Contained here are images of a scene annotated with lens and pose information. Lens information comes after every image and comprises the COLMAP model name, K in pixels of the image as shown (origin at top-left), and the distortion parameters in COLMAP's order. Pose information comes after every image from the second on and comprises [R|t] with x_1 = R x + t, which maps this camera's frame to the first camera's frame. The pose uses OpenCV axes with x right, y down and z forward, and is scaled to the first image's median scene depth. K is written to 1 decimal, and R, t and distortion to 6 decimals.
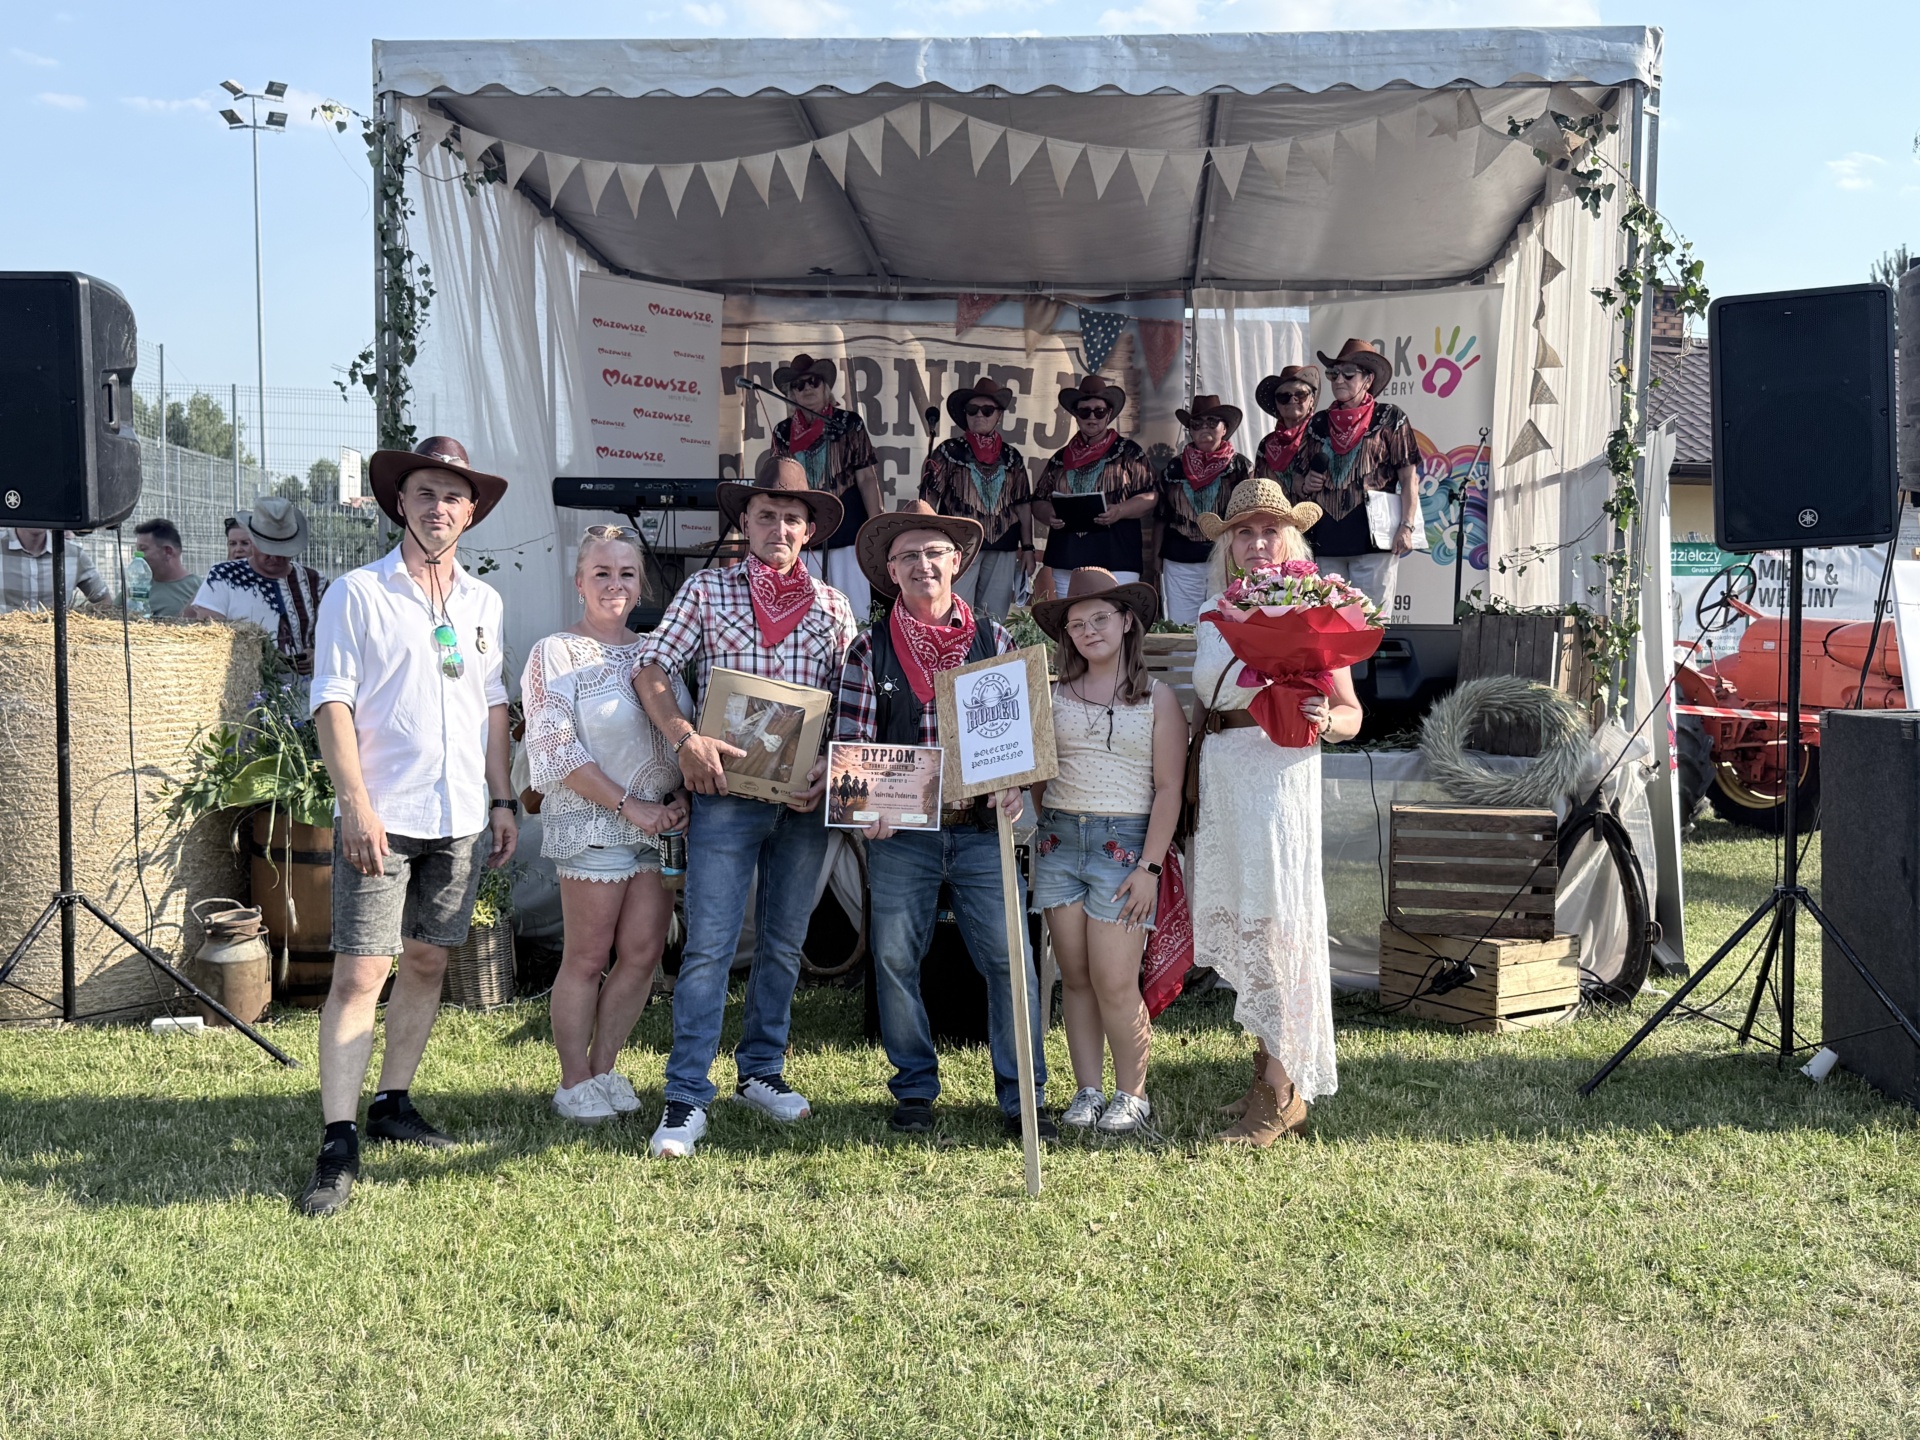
lens RADIAL K [[1877.0, 0, 952.2], [0, 1877.0, 713.6], [0, 0, 1]] dist [0.035620, 0.000000]
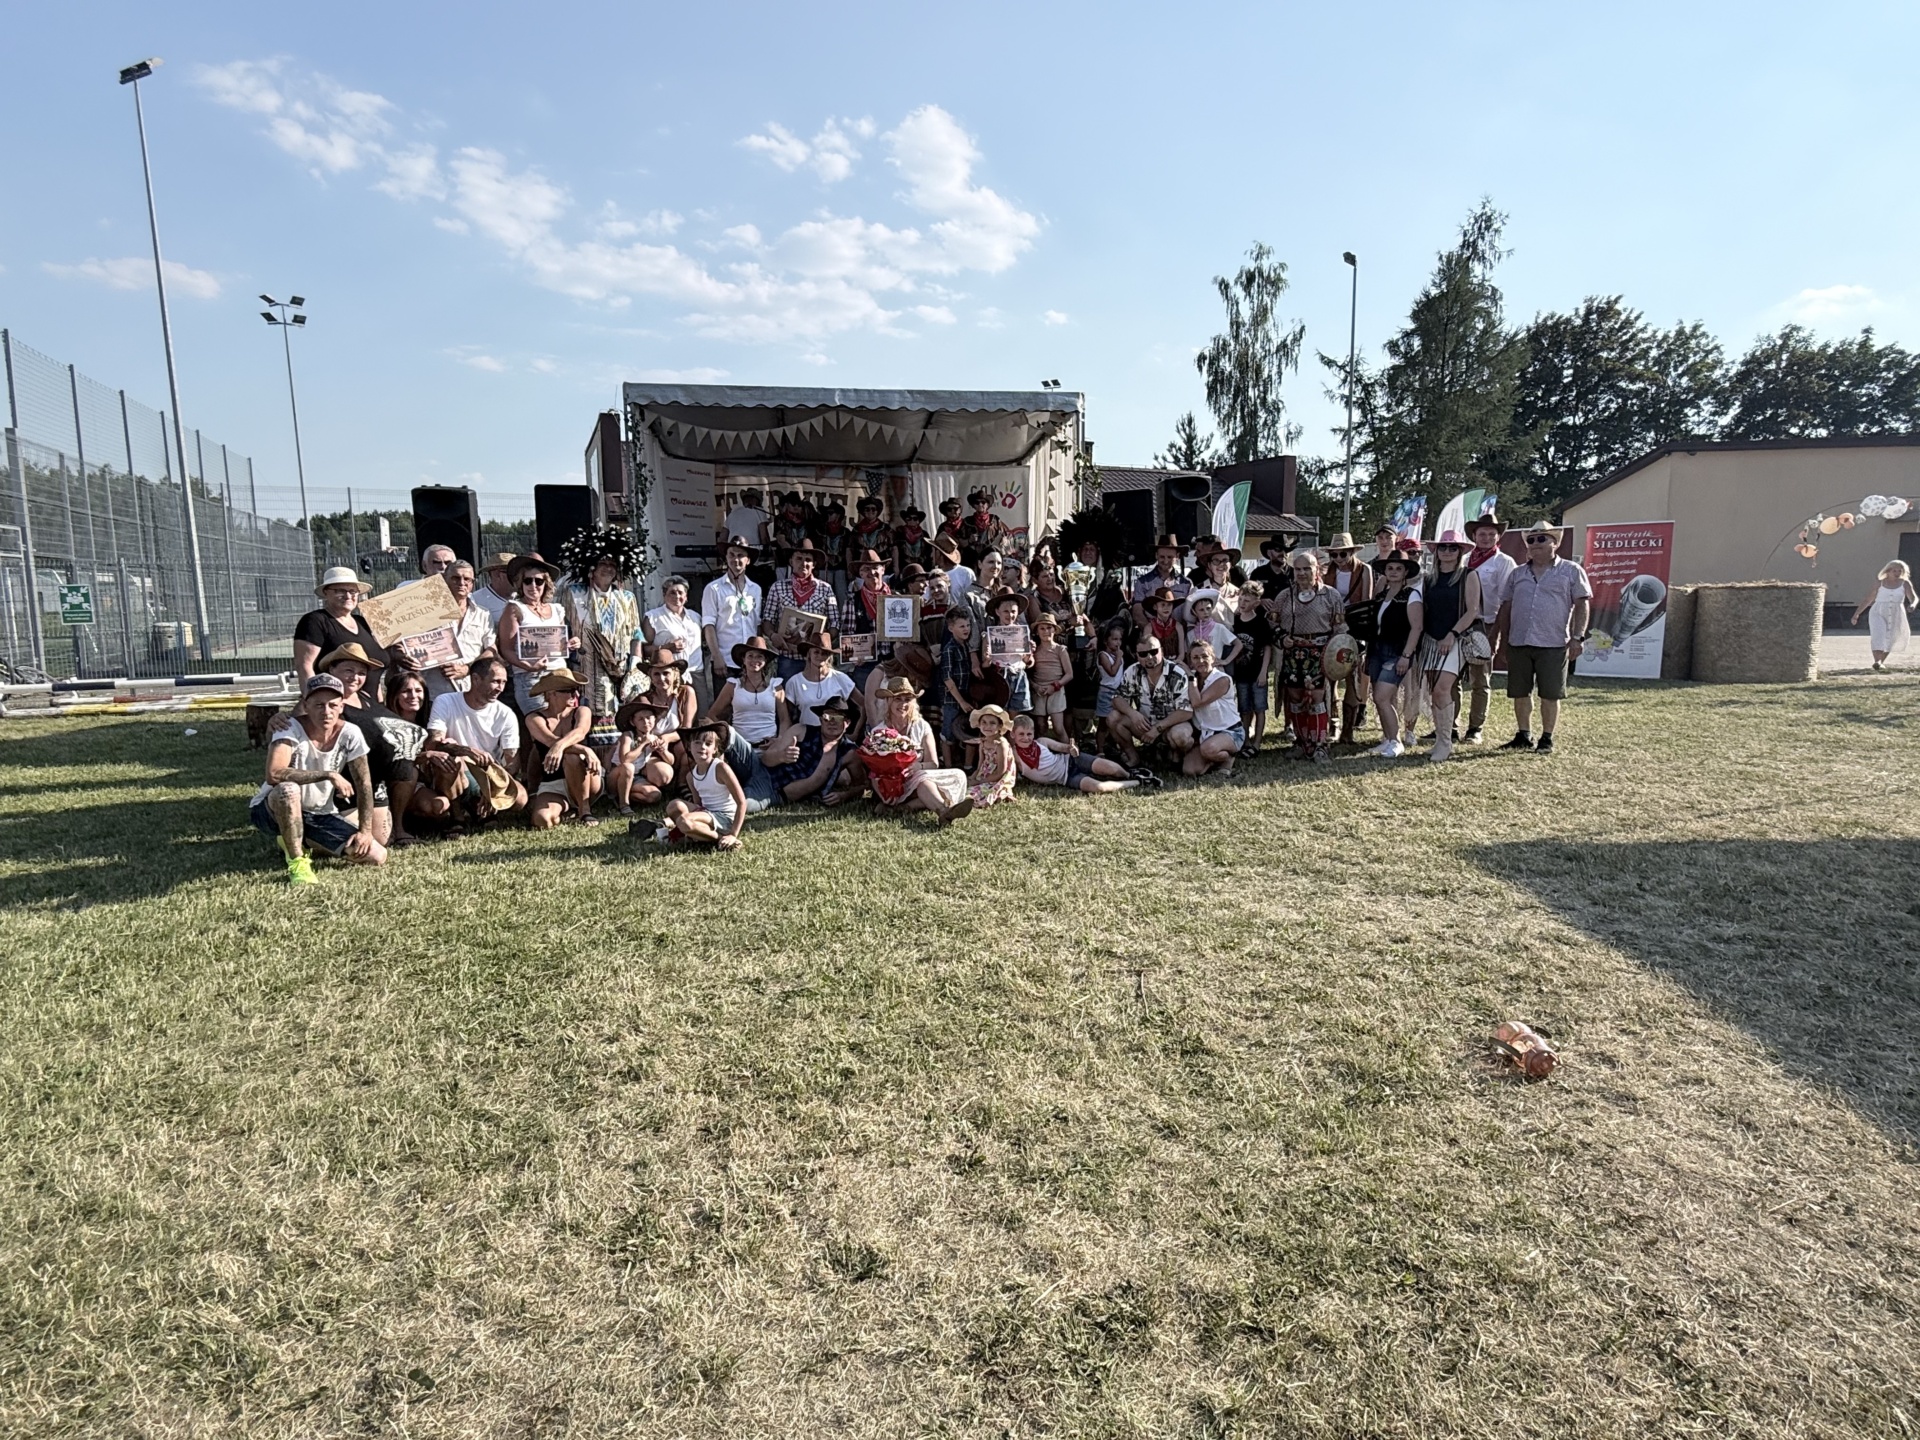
lens RADIAL K [[1113.1, 0, 972.4], [0, 1113.1, 774.2], [0, 0, 1]] dist [0.002826, -0.001811]
pose [[0.965782, -0.066828, 0.250598, -0.263949], [0.041982, 0.993772, 0.103219, 0.048820], [-0.255935, -0.089167, 0.962573, -0.669990]]
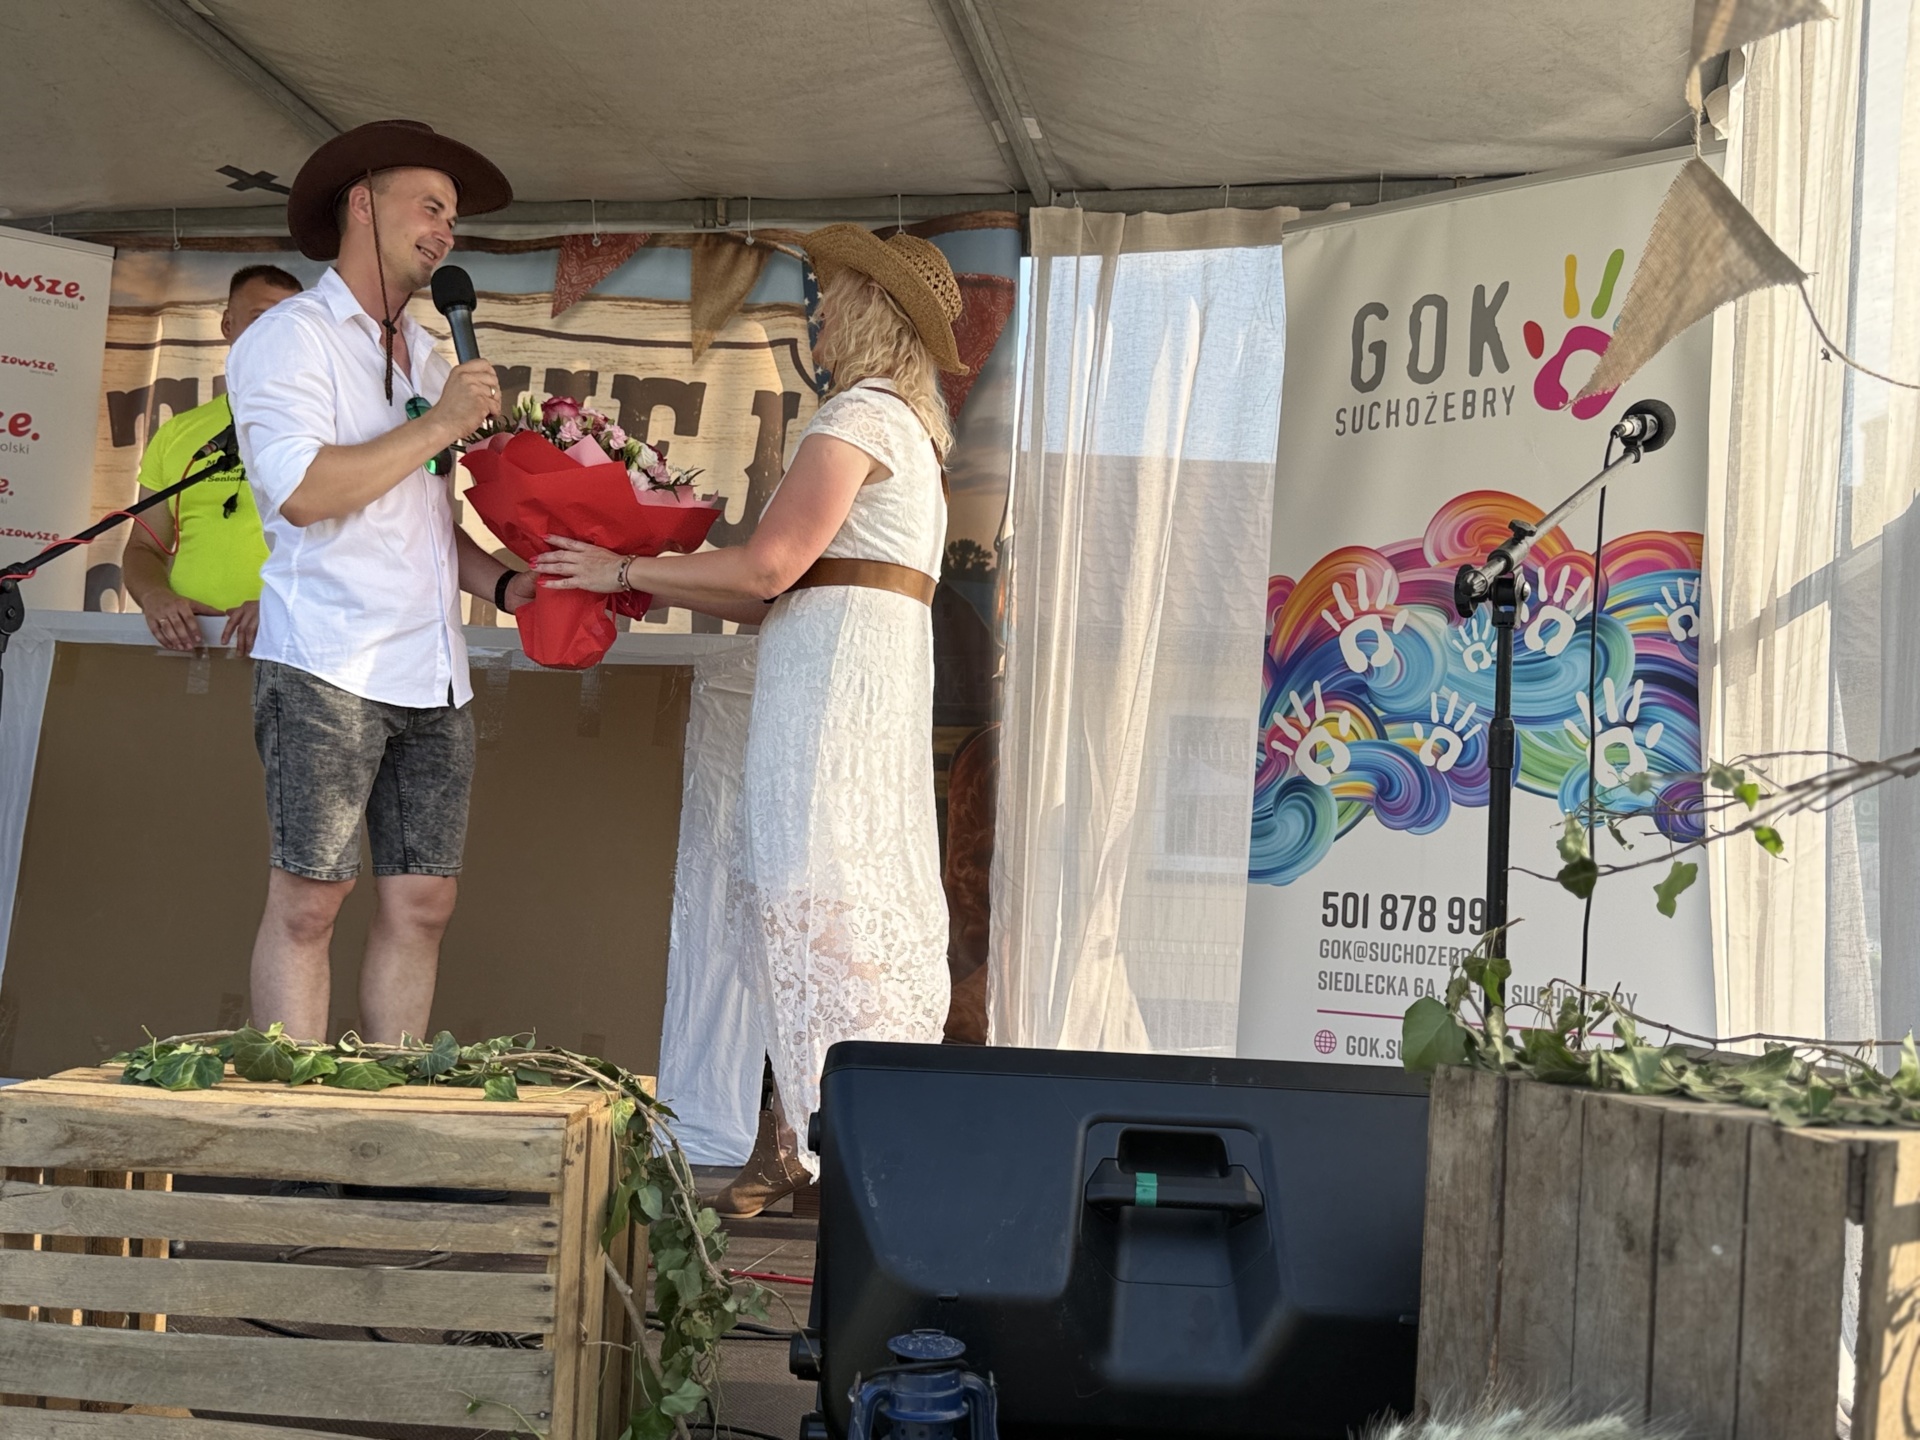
lens RADIAL K [[1917.3, 0, 992.2], [0, 1917.3, 689.0], [0, 0, 1]] dist [0.045877, 0.000000]
pose [[0.990538, 0.014458, -0.136472, 0.250352], [-0.032894, 0.990459, -0.133821, -0.064667], [0.133236, 0.137044, 0.981564, 0.759856]]
